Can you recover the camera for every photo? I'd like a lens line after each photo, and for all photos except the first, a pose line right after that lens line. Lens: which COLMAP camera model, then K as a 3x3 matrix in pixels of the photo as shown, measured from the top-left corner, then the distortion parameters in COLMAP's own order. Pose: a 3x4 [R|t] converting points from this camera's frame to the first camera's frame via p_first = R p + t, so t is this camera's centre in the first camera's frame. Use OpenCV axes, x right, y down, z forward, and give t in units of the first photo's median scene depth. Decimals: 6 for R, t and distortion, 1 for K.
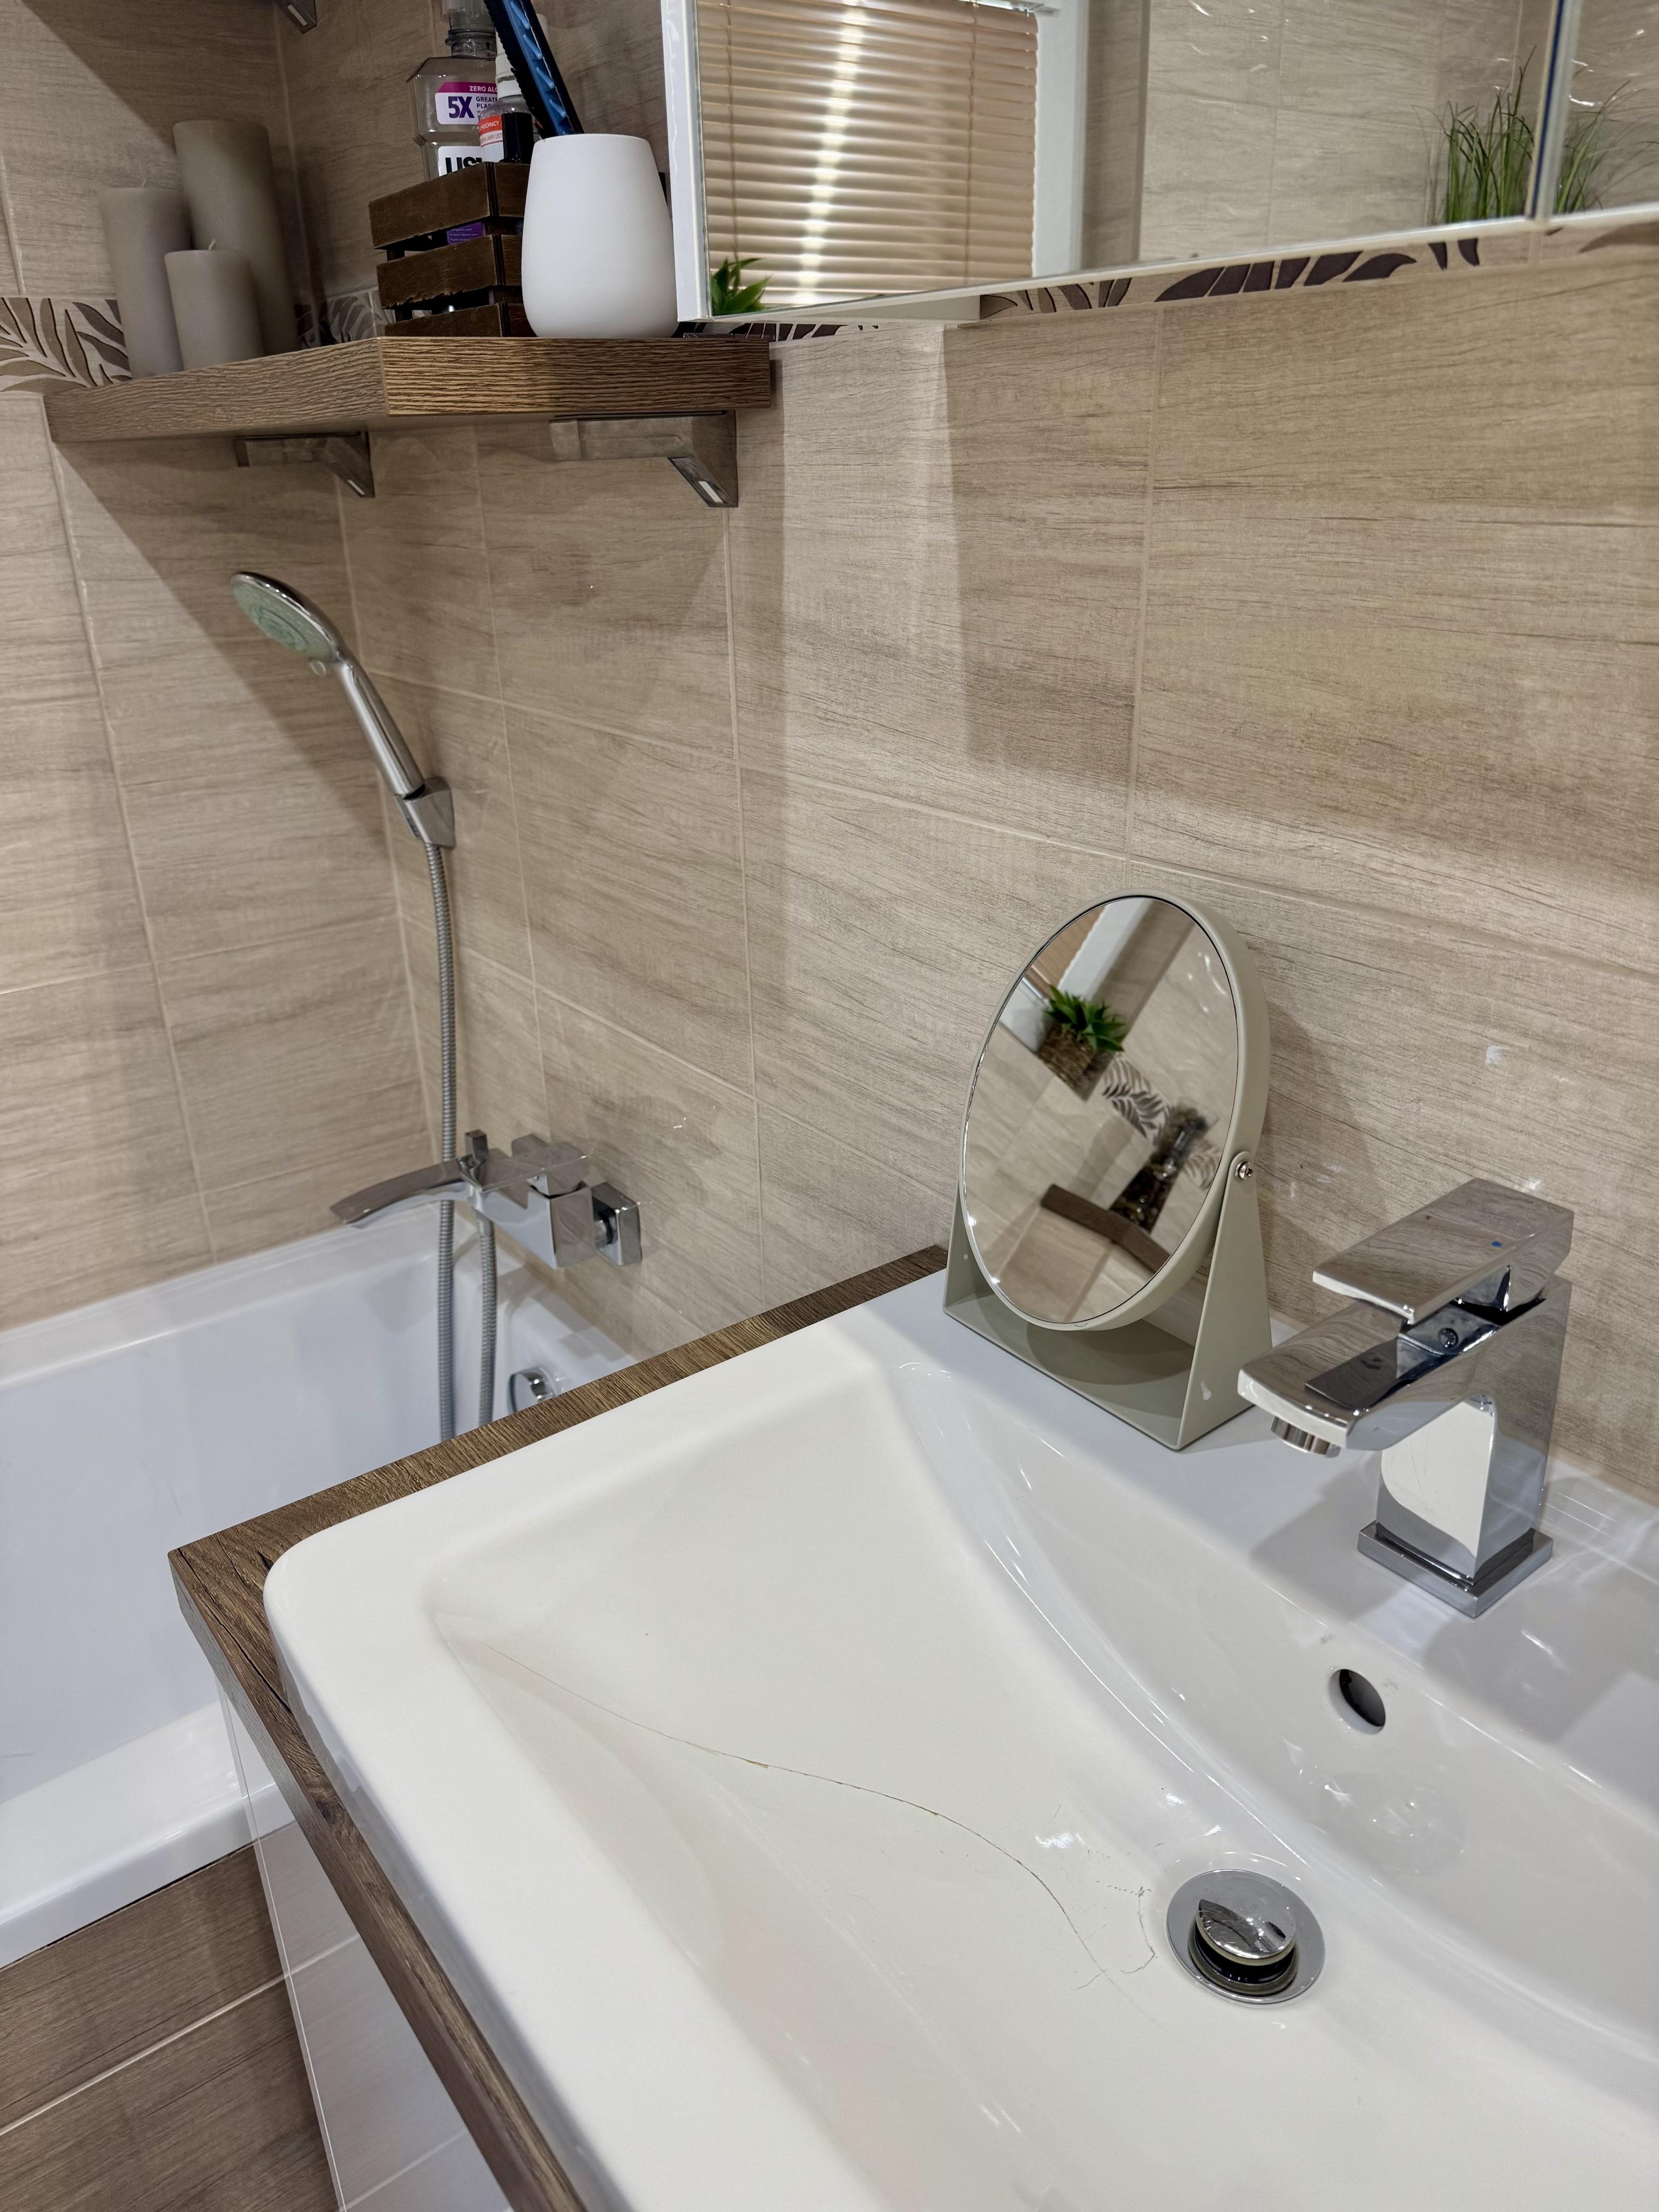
lens RADIAL K [[1569.0, 0, 822.5], [0, 1569.0, 1127.3], [0, 0, 1]] dist [0.127579, -0.205315]
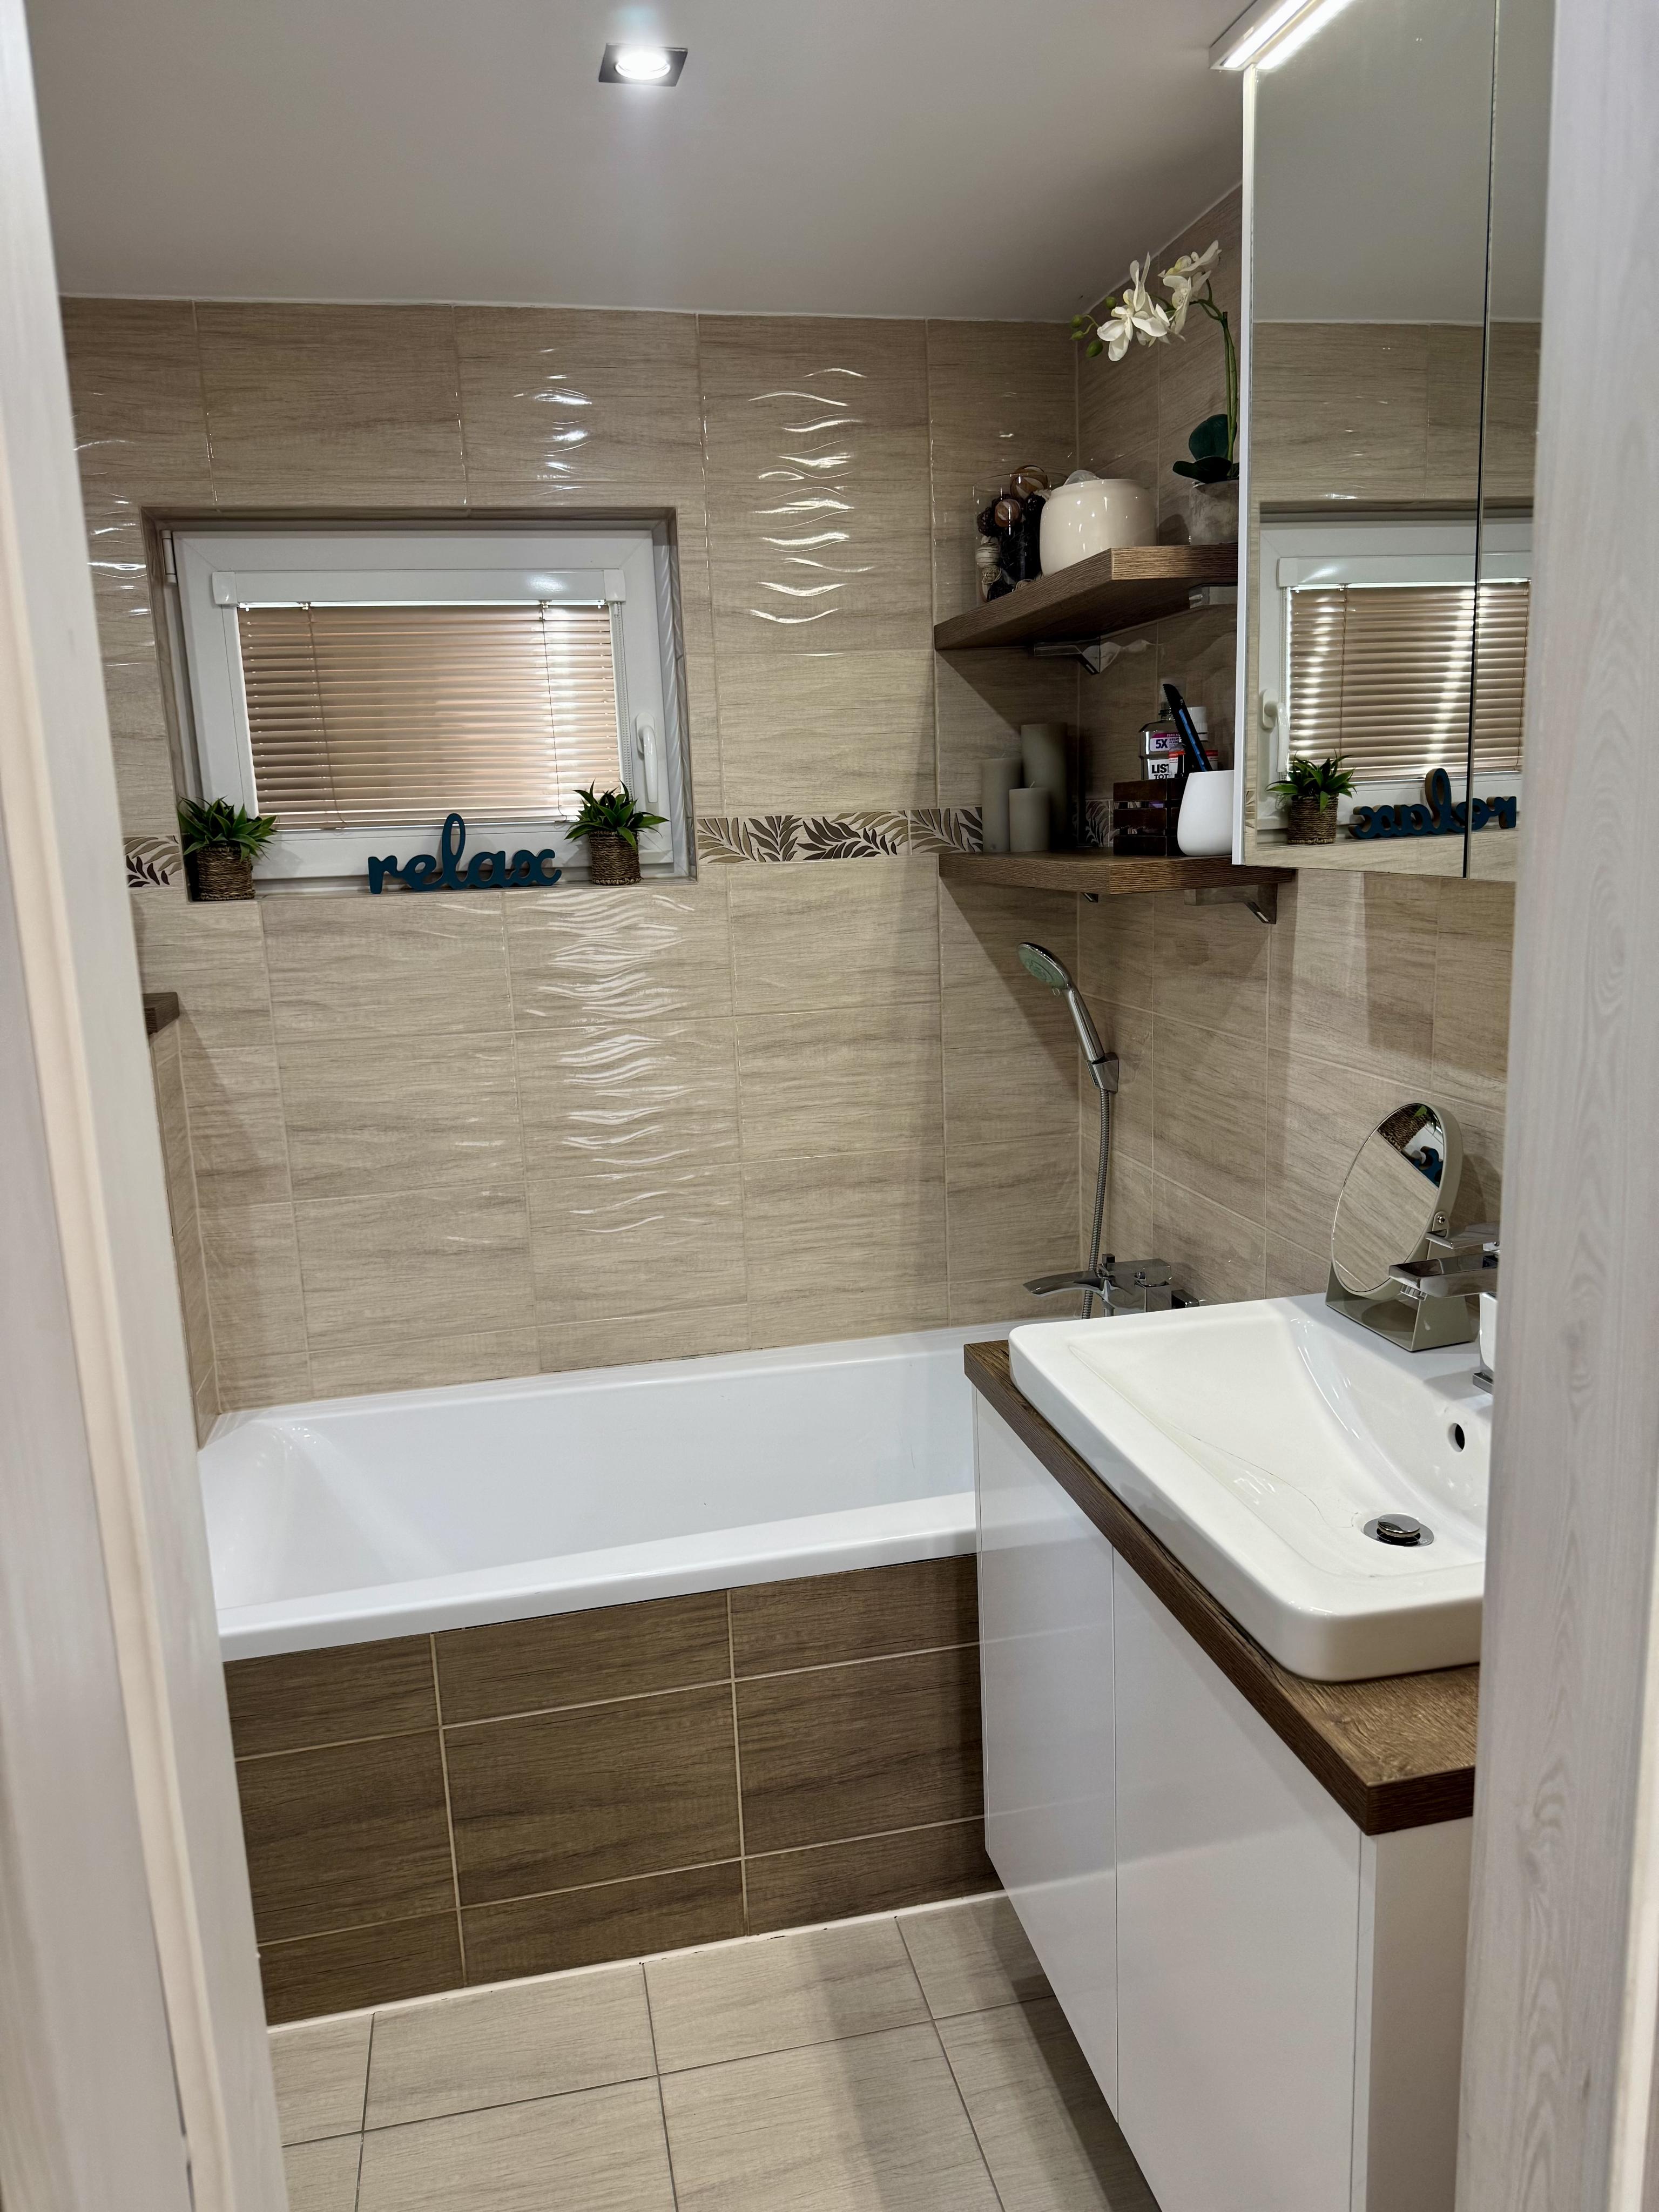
lens RADIAL K [[1553.8, 0, 815.5], [0, 1553.8, 1115.0], [0, 0, 1]] dist [0.000594, -0.003760]
pose [[0.910950, 0.070455, -0.406455, 0.190901], [-0.150251, 0.974293, -0.167860, 0.218433], [0.384180, 0.213982, 0.898119, -0.774719]]
